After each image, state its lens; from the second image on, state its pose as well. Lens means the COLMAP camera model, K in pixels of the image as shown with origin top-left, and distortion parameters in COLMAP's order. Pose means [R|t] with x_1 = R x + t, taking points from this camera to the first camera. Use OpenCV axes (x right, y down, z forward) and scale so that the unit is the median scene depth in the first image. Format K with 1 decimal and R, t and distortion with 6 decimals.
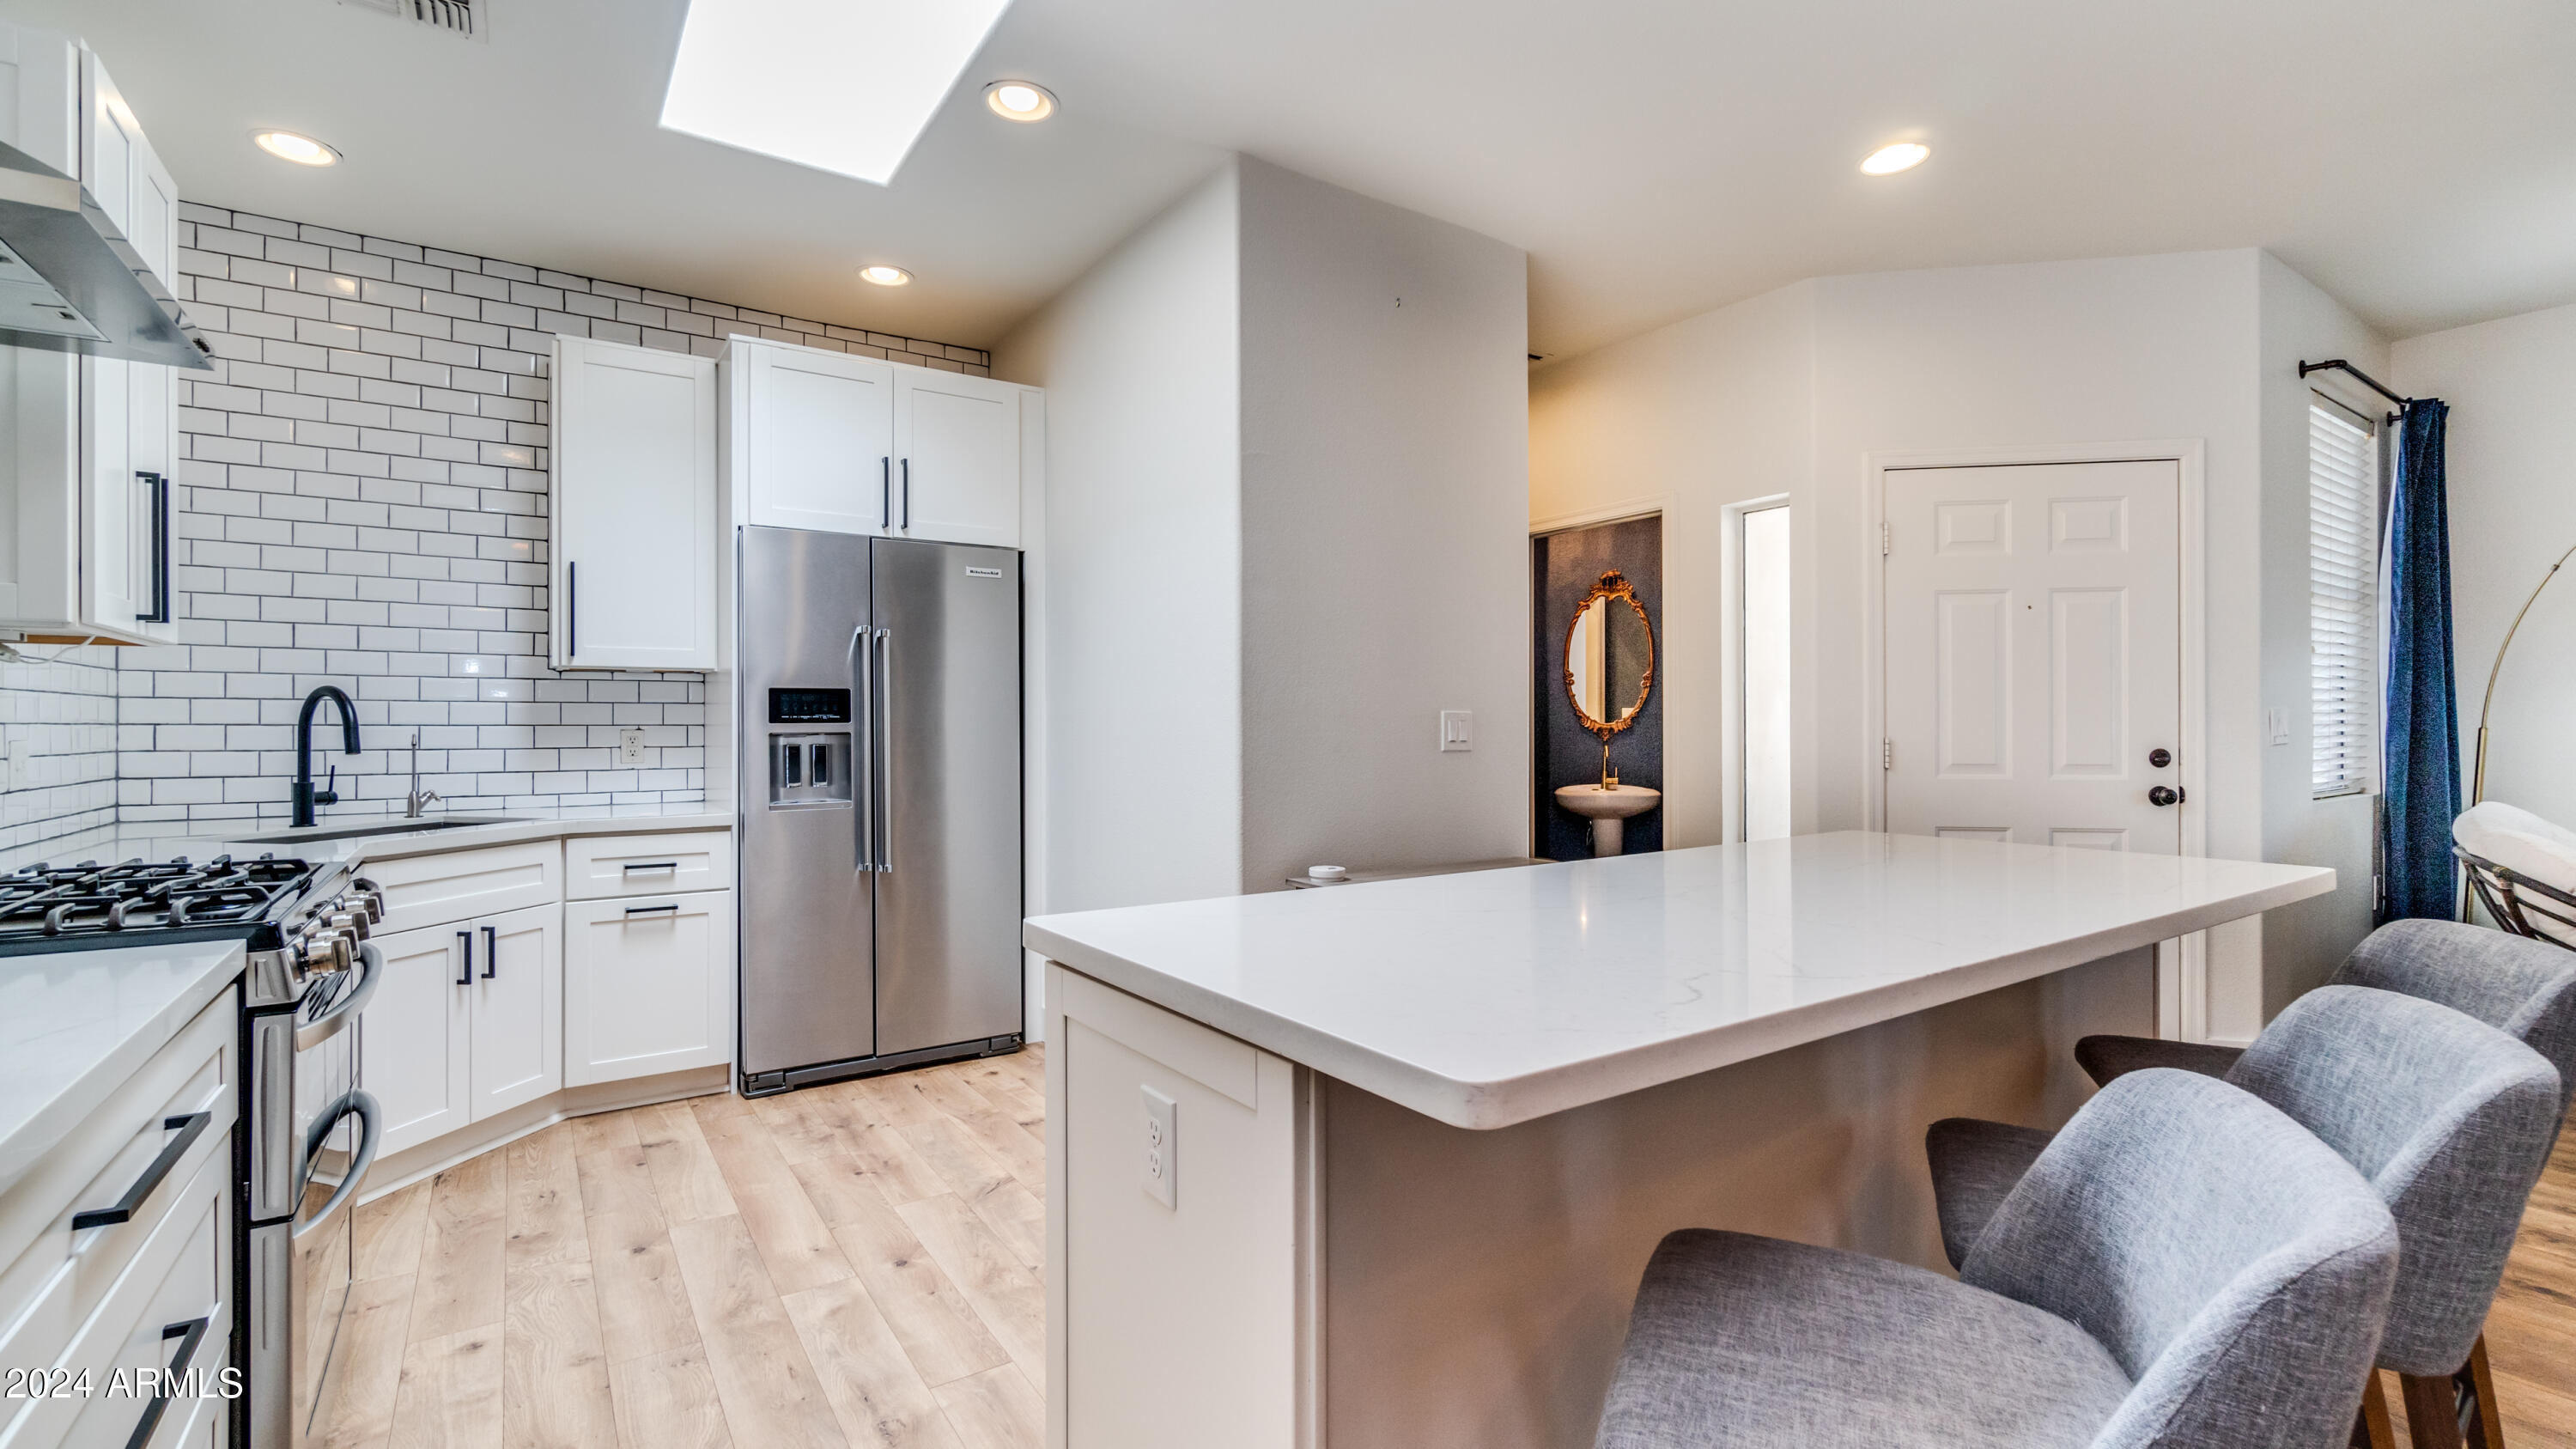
lens RADIAL K [[1110.7, 0, 1252.0], [0, 1110.7, 716.9], [0, 0, 1]] dist [-0.016840, -0.000843]
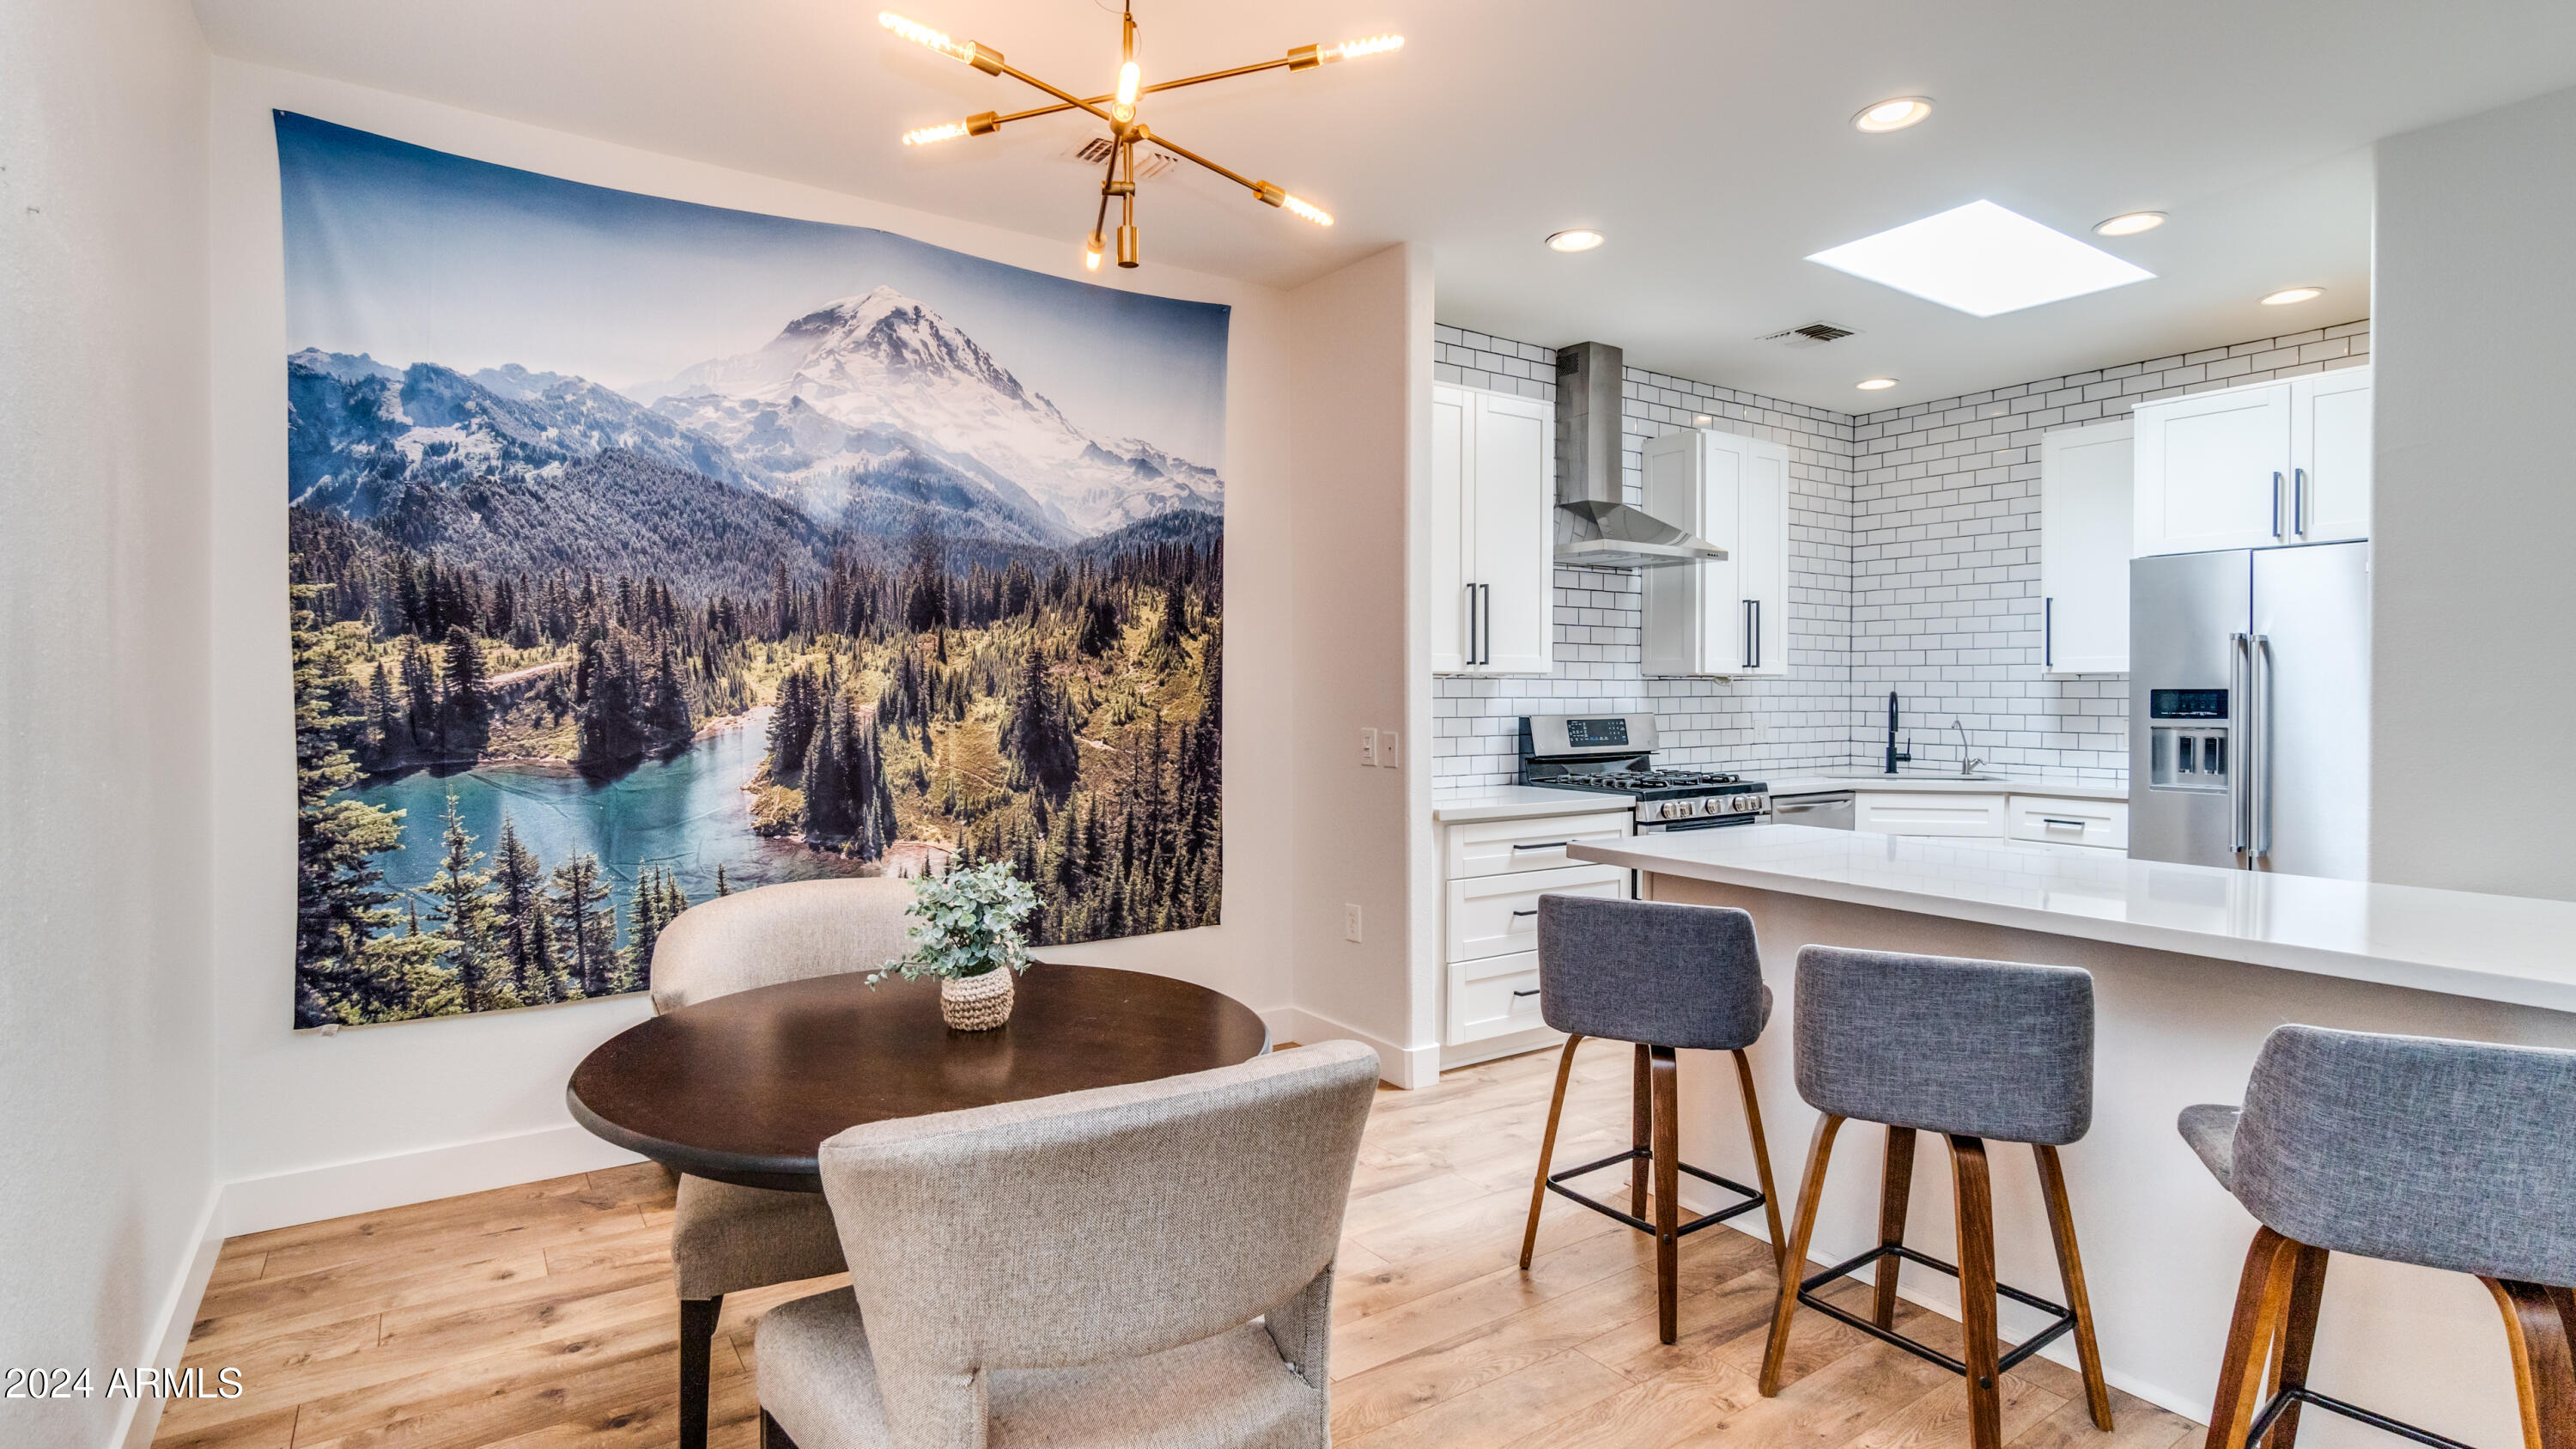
lens RADIAL K [[1245.1, 0, 1243.1], [0, 1245.1, 711.4], [0, 0, 1]] dist [-0.017283, 0.005736]
pose [[-0.011527, 0.017225, -0.999785, 0.940282], [0.004414, 0.999843, 0.017175, -0.029430], [0.999924, -0.004215, -0.011601, 0.004597]]
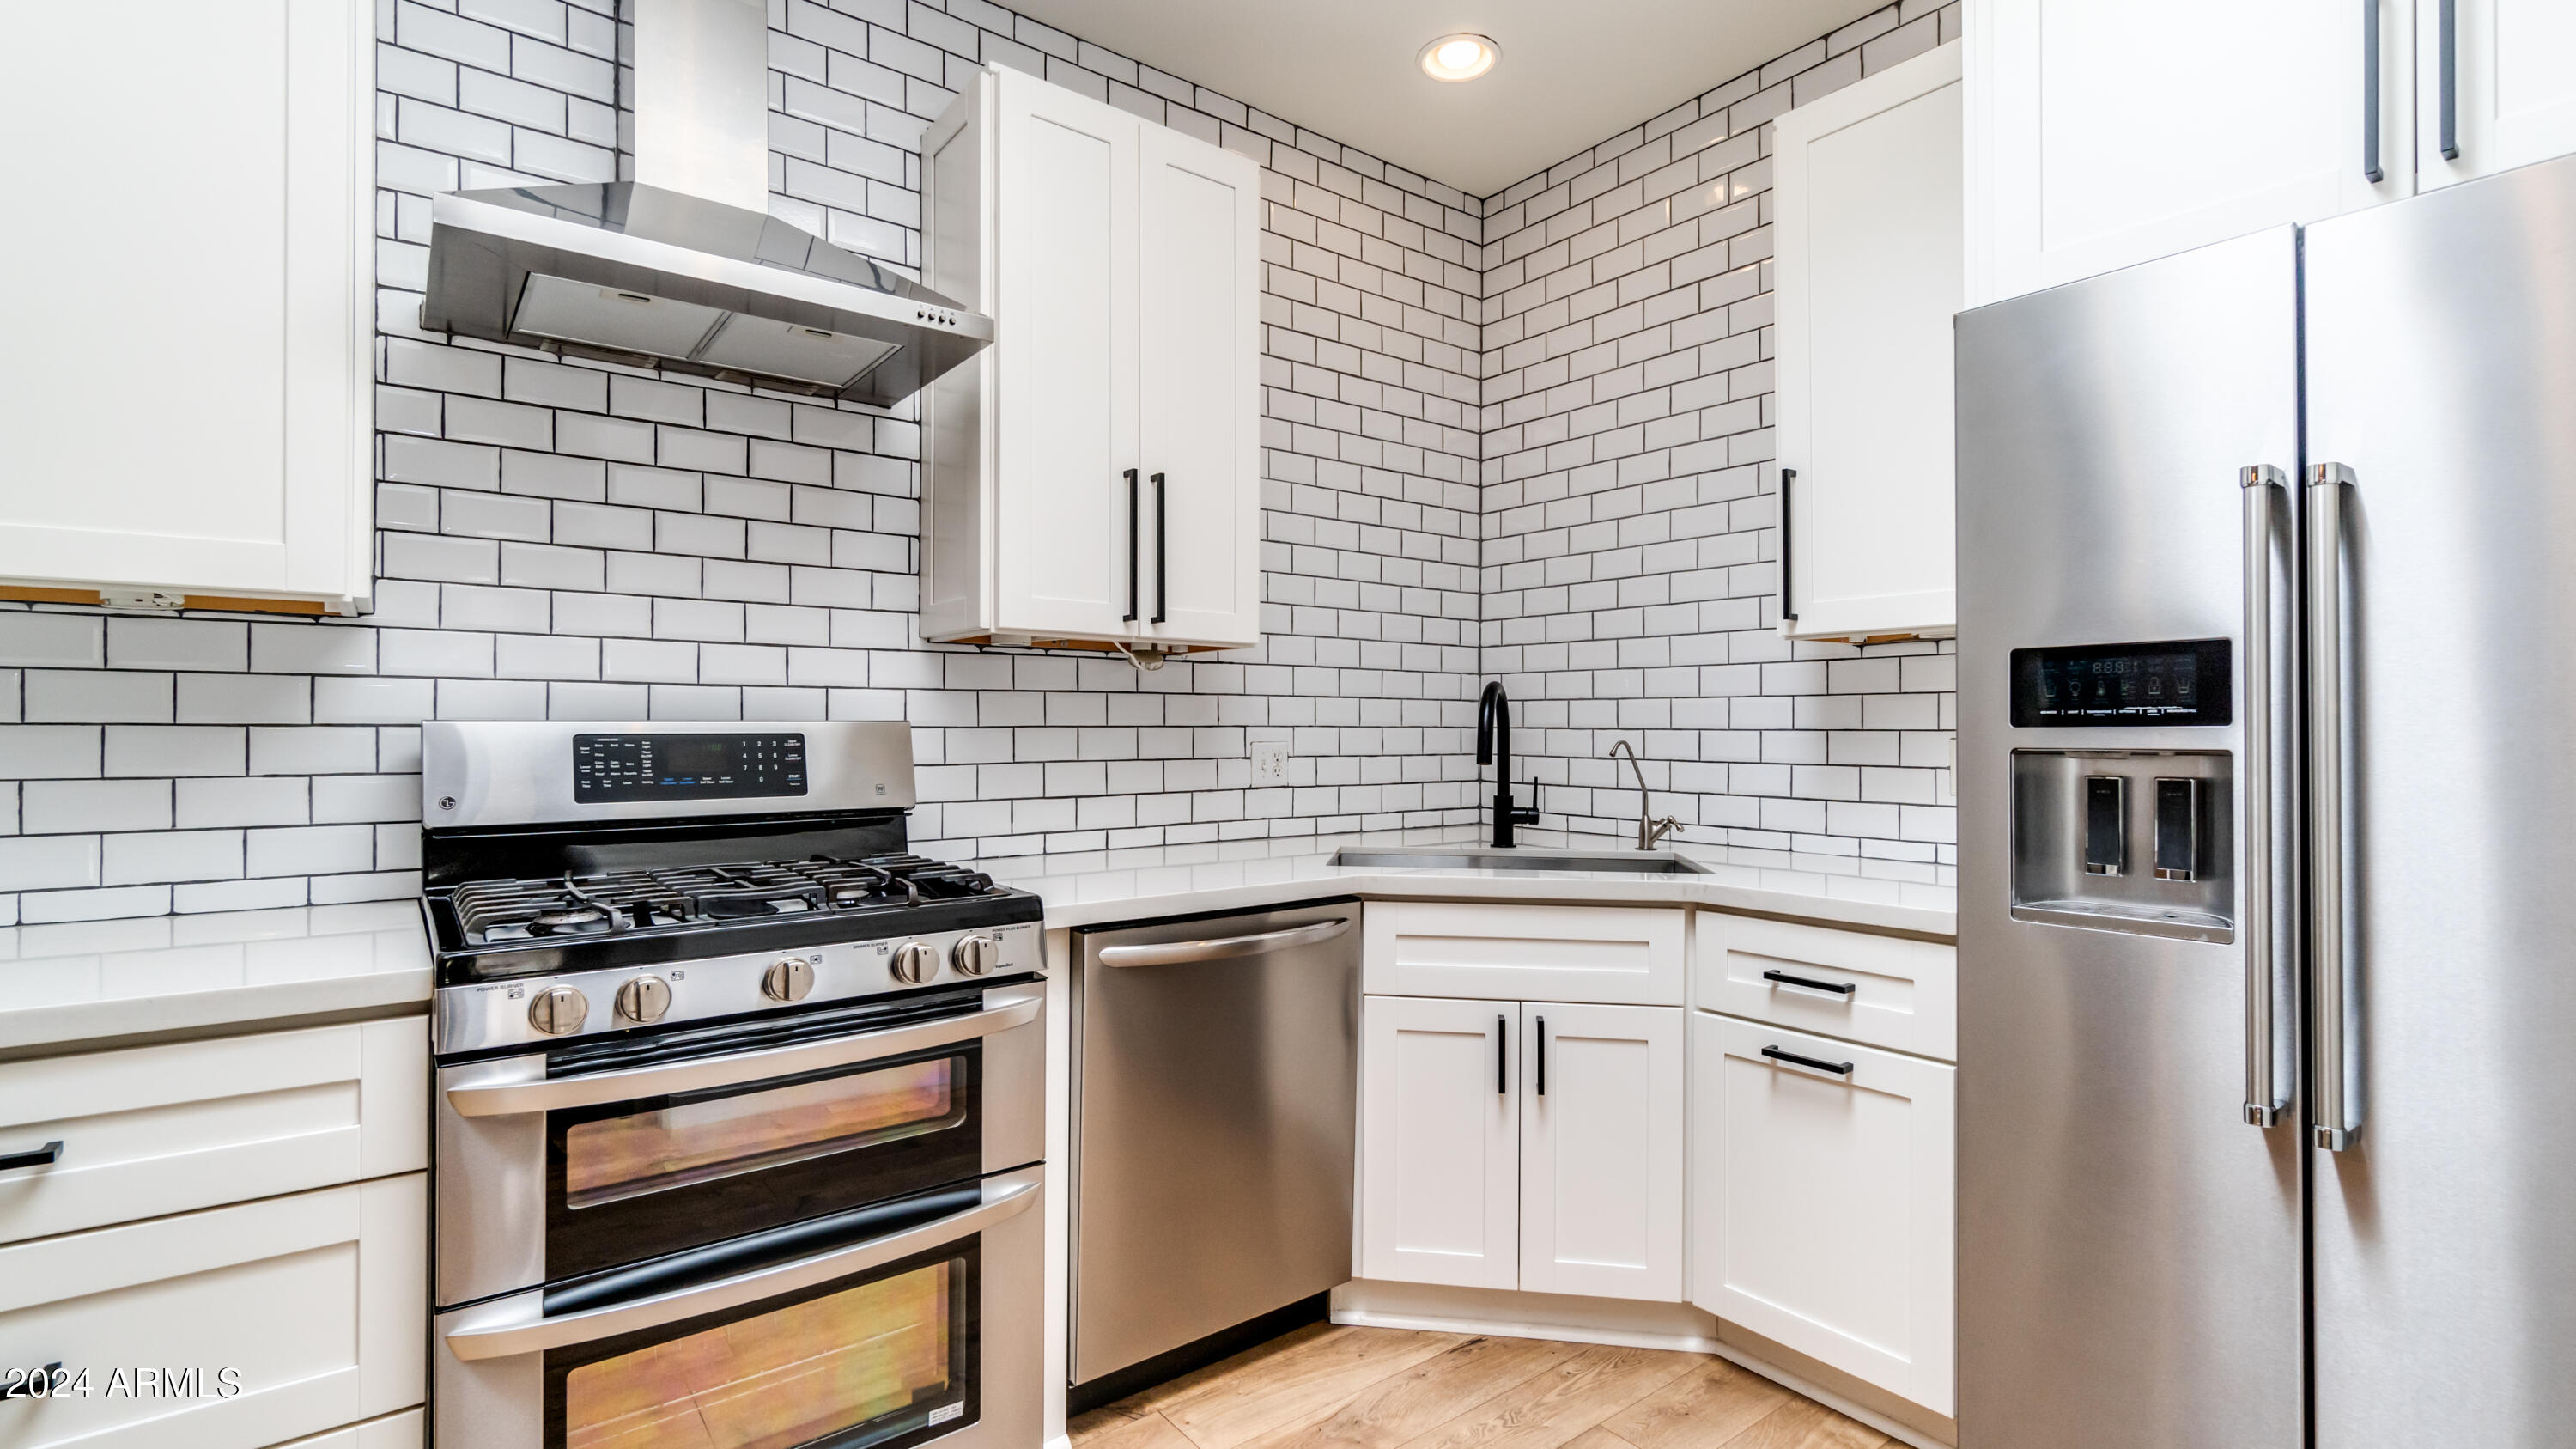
lens RADIAL K [[1157.4, 0, 1260.5], [0, 1157.4, 724.5], [0, 0, 1]] dist [-0.006925, -0.000504]
pose [[0.056811, -0.002811, -0.998381, 0.020668], [0.002904, 0.999992, -0.002651, 0.005244], [0.998381, -0.002749, 0.056819, 0.656753]]
